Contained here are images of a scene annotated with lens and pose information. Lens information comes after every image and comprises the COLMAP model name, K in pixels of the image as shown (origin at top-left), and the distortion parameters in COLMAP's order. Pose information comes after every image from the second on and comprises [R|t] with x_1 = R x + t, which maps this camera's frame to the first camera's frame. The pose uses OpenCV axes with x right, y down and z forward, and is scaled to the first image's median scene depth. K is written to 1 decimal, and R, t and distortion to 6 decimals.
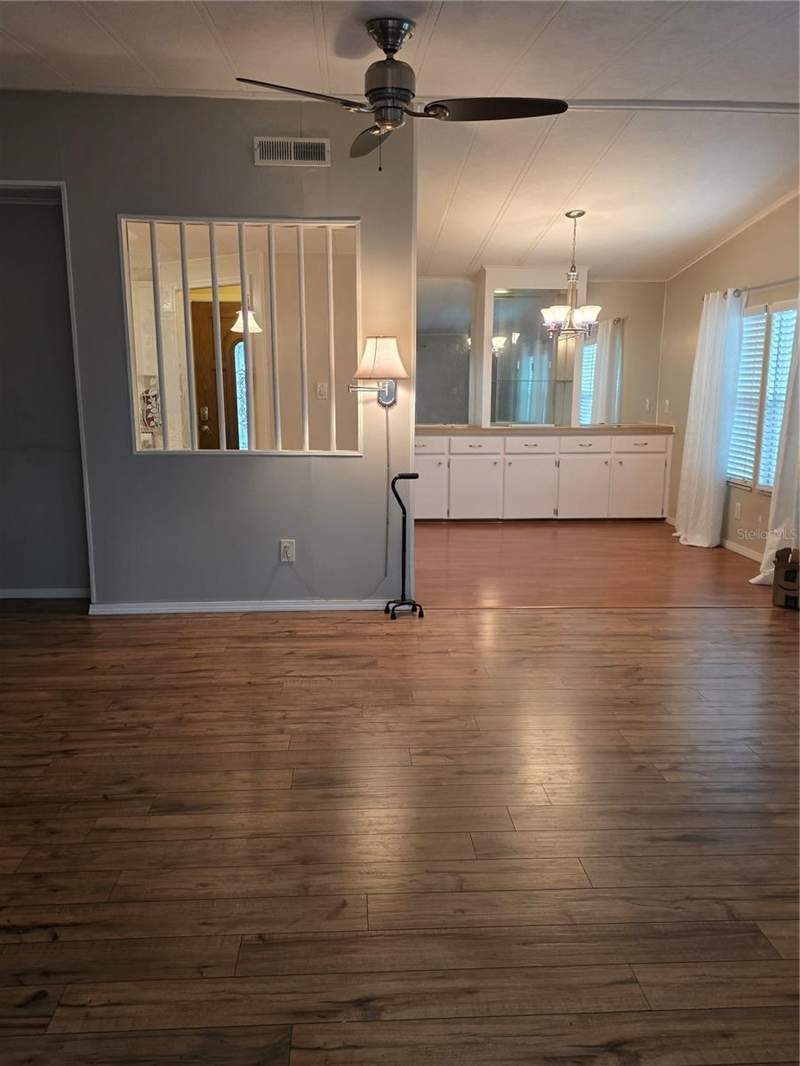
lens RADIAL K [[813.1, 0, 400.0], [0, 813.1, 533.0], [0, 0, 1]] dist [0.134099, -0.187994]
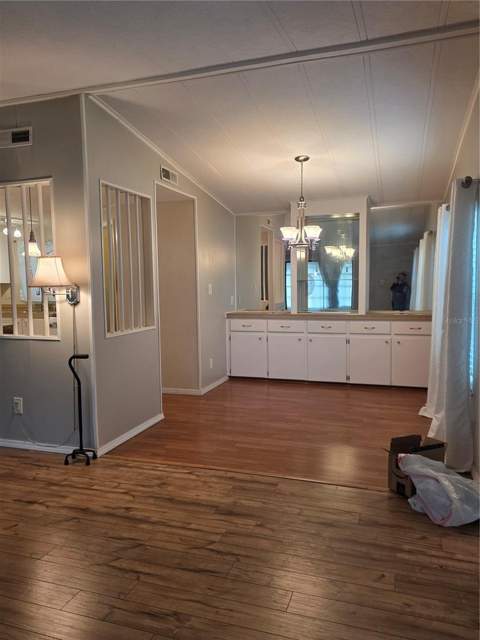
lens RADIAL K [[488.2, 0, 240.0], [0, 488.2, 320.0], [0, 0, 1]] dist [0.134099, -0.187994]
pose [[0.924756, 0.013269, -0.380328, 0.648910], [-0.048666, 0.995310, -0.083605, -0.086404], [0.377435, 0.095823, 0.921065, 0.391283]]
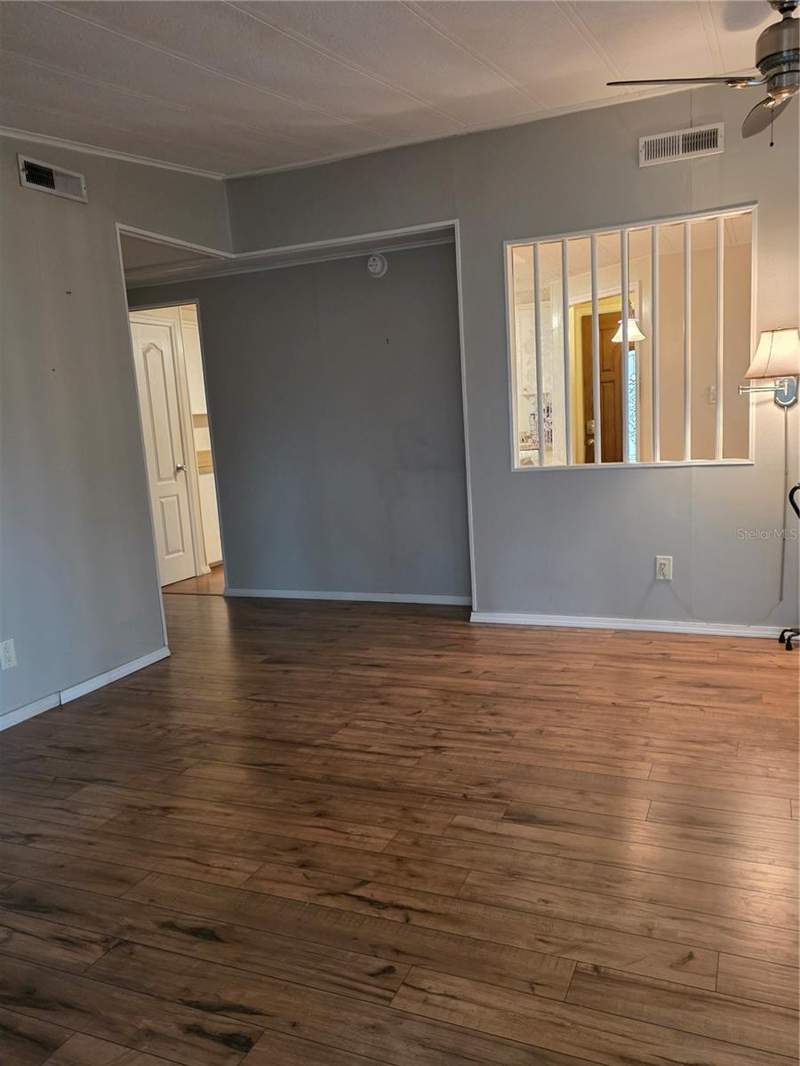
lens RADIAL K [[822.0, 0, 404.3], [0, 822.0, 544.2], [0, 0, 1]] dist [0.077641, -0.062279]
pose [[0.891378, 0.017603, -0.452920, 0.032027], [-0.018597, 0.999825, 0.002260, -0.002665], [0.452880, 0.006408, 0.891549, 0.013939]]
